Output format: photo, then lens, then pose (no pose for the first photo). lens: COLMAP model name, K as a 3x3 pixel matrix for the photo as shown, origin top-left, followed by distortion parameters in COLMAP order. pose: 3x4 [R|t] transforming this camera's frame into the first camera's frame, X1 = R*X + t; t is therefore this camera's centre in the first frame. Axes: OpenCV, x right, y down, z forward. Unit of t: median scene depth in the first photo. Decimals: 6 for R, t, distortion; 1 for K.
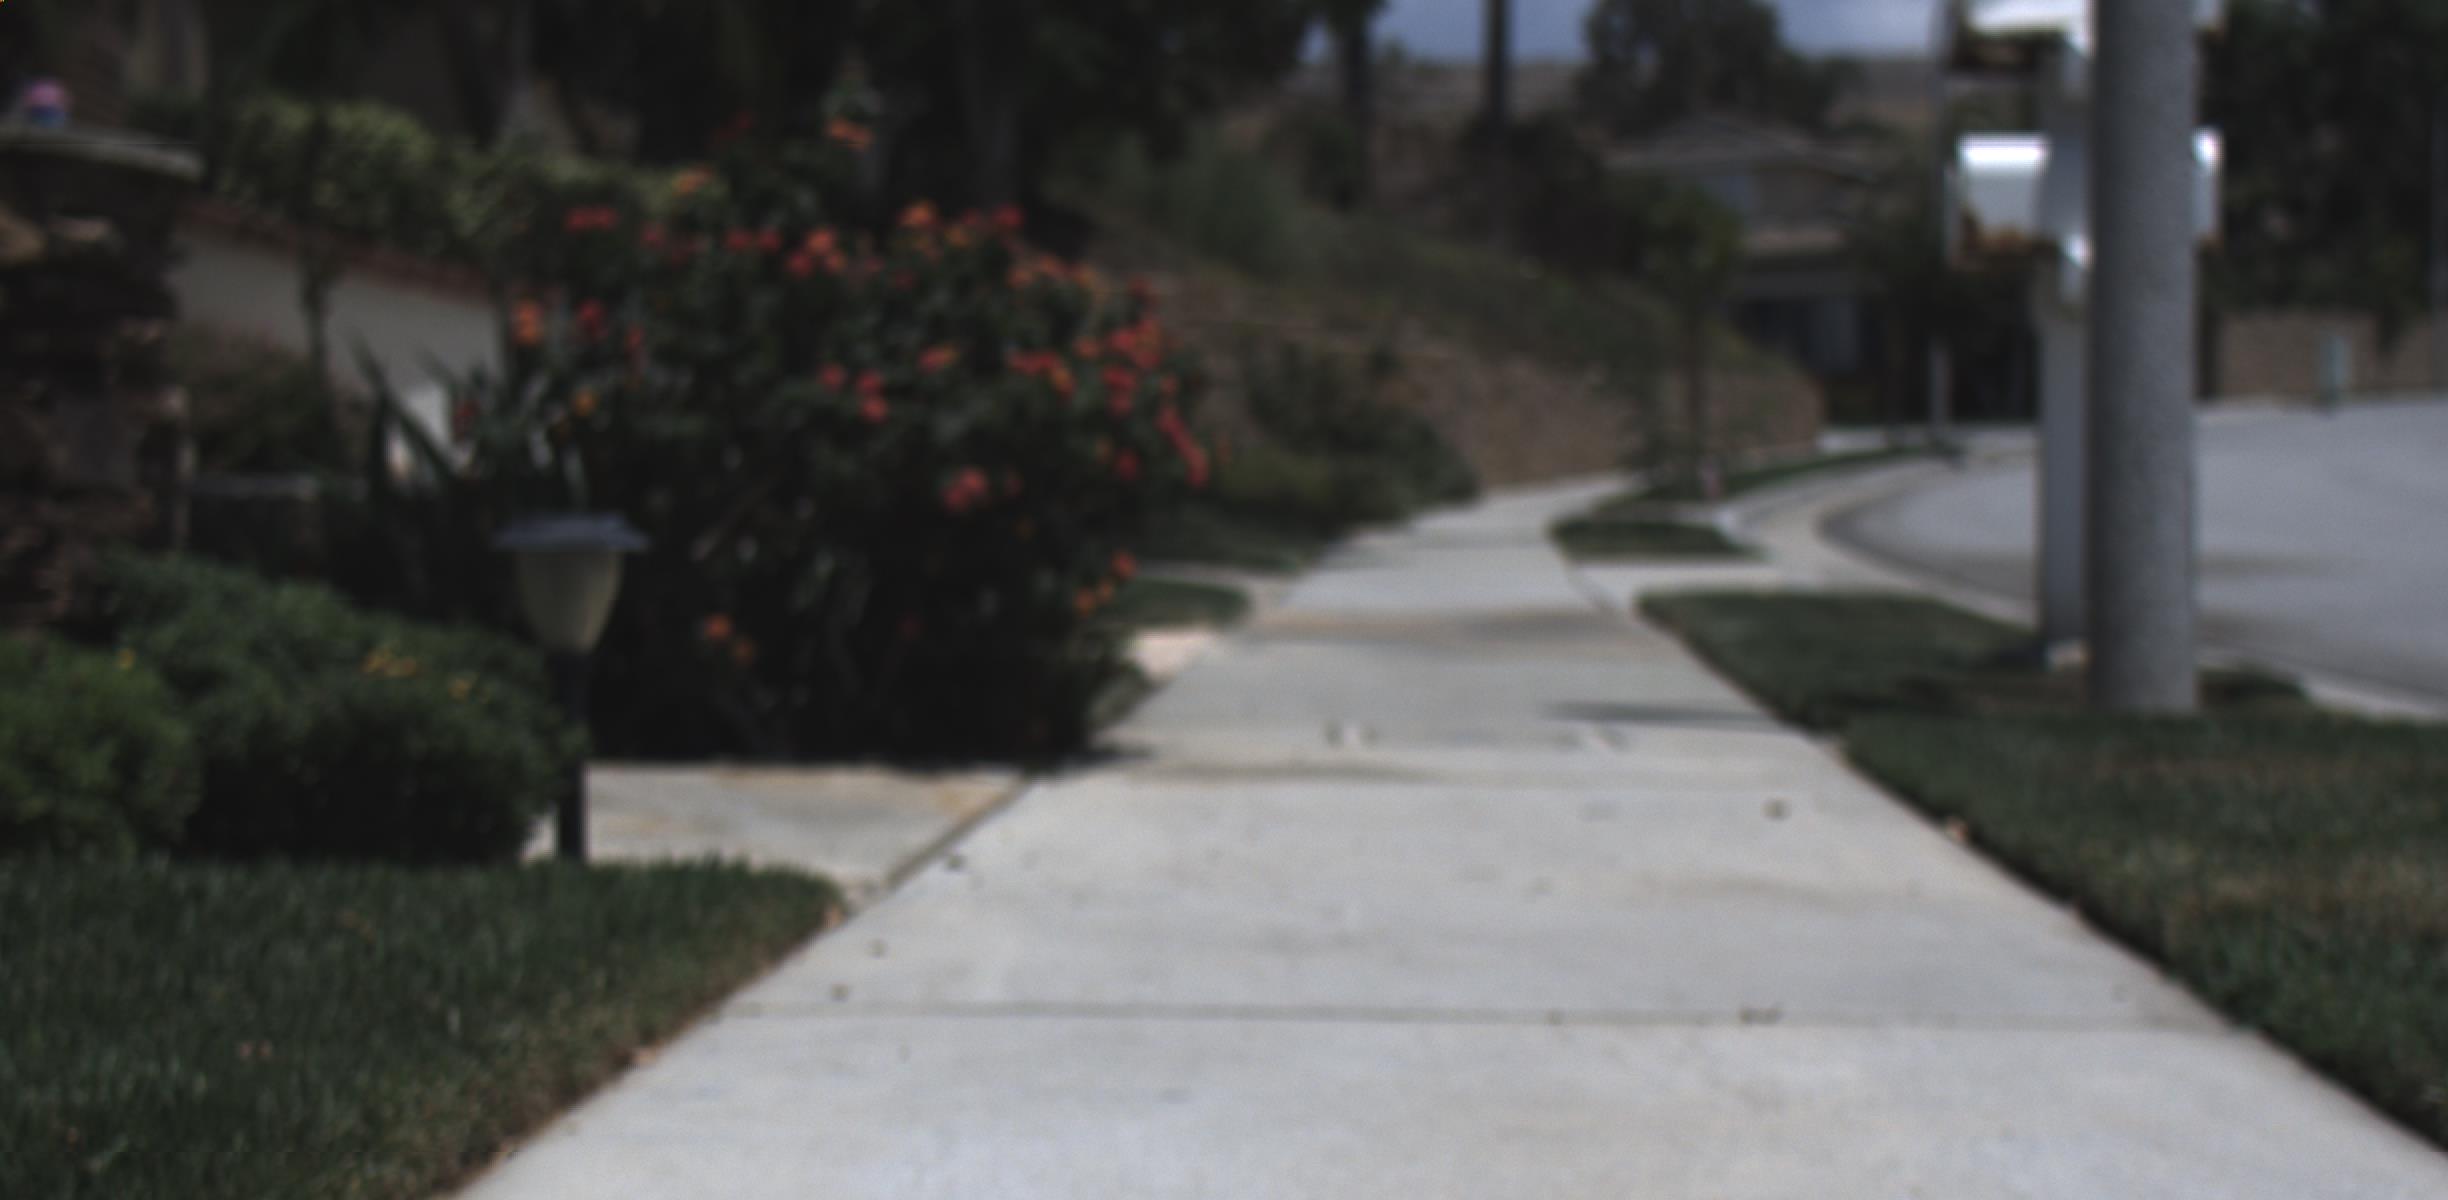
lens RADIAL K [[8664.0, 0, 1224.0], [0, 8664.0, 600.0], [0, 0, 1]] dist [0.414674, 1.205082]
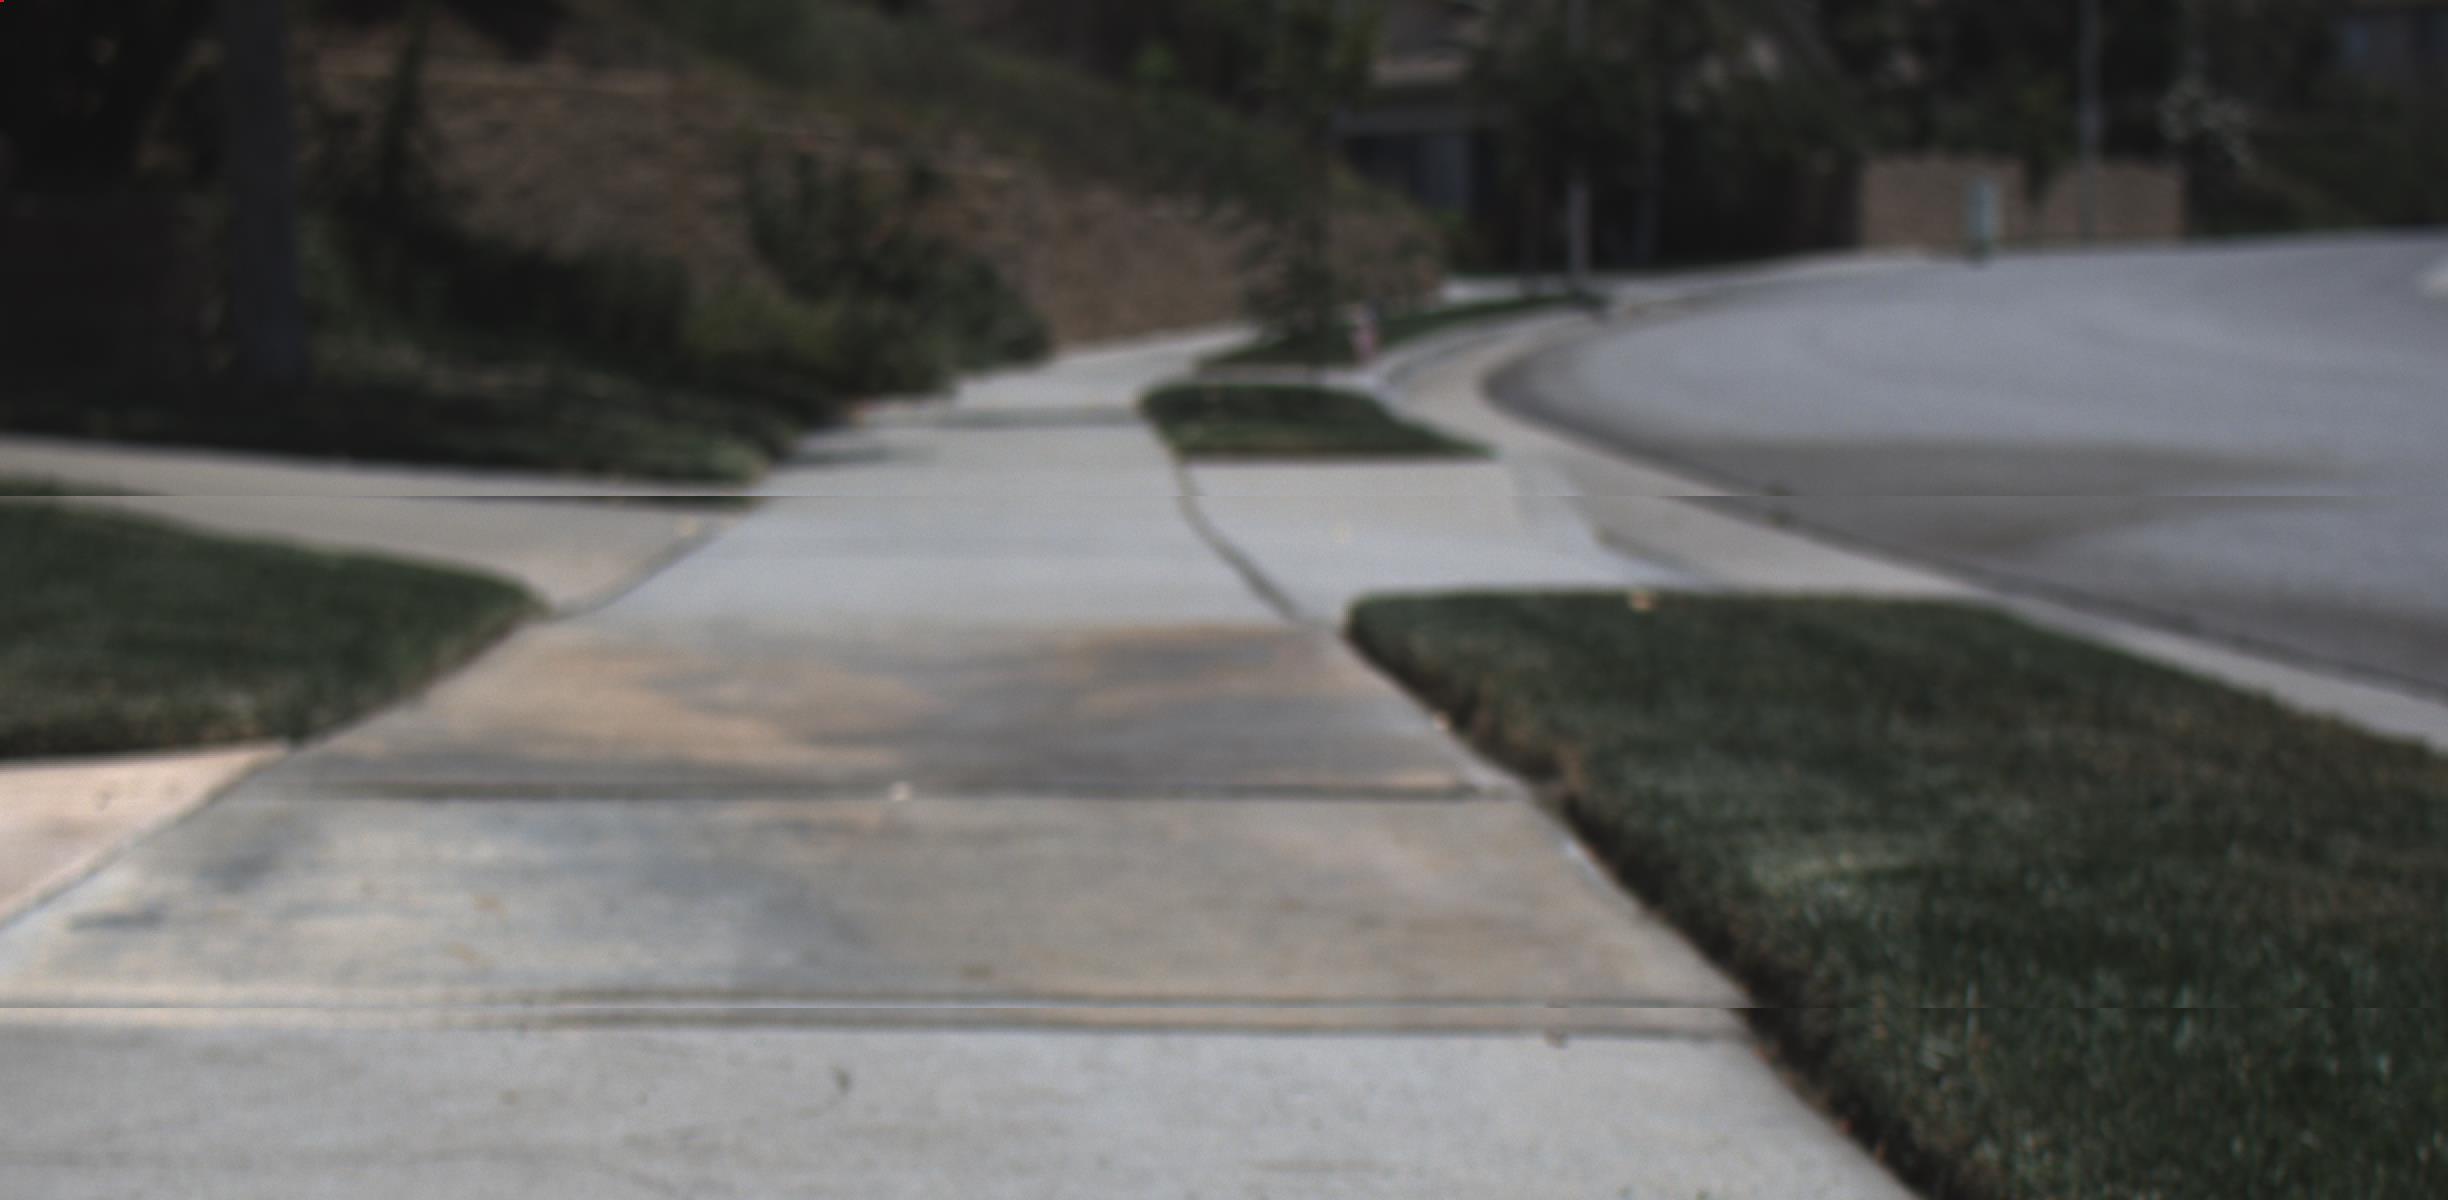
lens RADIAL K [[8664.0, 0, 1224.0], [0, 8664.0, 600.0], [0, 0, 1]] dist [0.414674, 1.205082]
pose [[0.998838, 0.001897, 0.048157, 0.006729], [-0.002699, 0.999858, 0.016608, -0.002409], [-0.048118, -0.016718, 0.998702, 0.191137]]
